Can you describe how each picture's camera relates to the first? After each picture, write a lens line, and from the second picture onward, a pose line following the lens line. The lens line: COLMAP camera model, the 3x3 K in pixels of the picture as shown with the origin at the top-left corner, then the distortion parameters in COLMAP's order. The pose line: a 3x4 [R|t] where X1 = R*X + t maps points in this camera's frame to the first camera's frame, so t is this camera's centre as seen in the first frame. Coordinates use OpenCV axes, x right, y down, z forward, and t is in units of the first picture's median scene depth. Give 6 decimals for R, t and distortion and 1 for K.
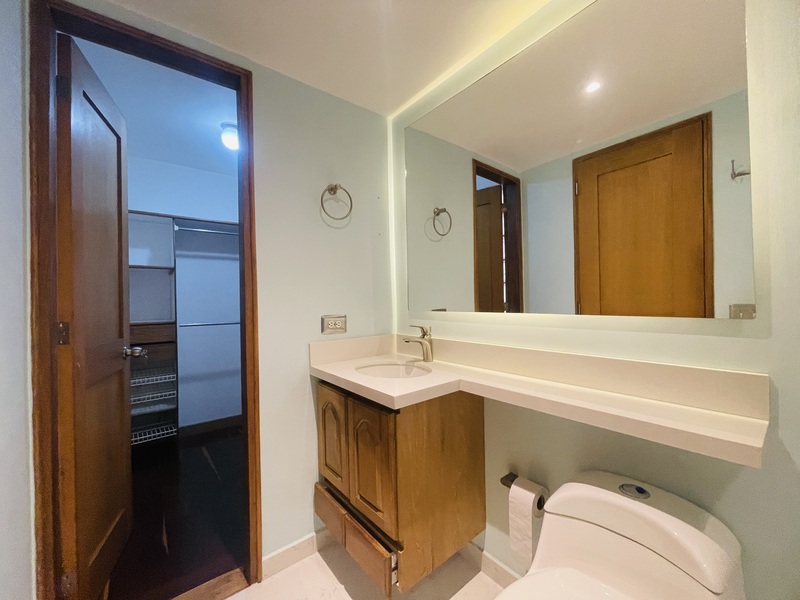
lens RADIAL K [[322.9, 0, 396.9], [0, 322.9, 295.4], [0, 0, 1]] dist [-0.002891, -0.000819]
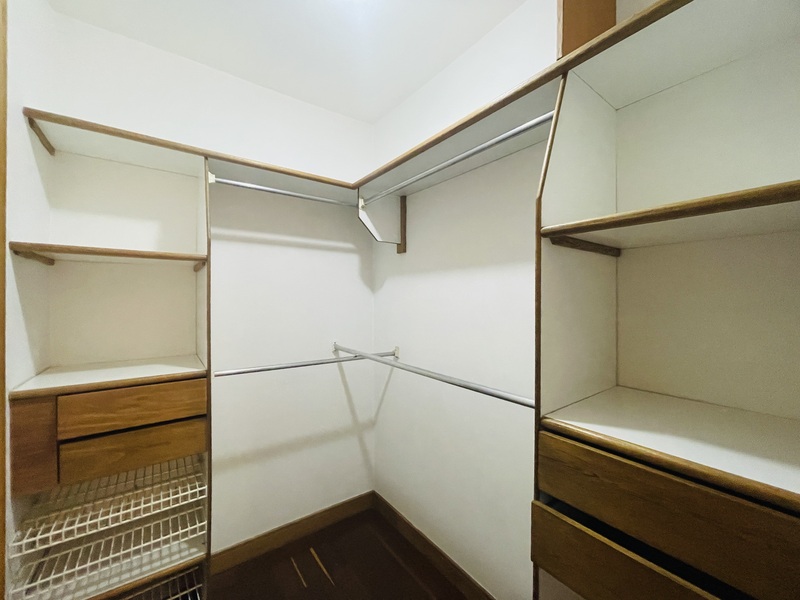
lens RADIAL K [[322.9, 0, 401.7], [0, 322.9, 295.2], [0, 0, 1]] dist [-0.002891, -0.000819]
pose [[0.997151, 0.022844, -0.071887, -0.358733], [-0.021748, 0.999636, 0.015986, -0.042814], [0.072226, -0.014377, 0.997285, 0.531470]]
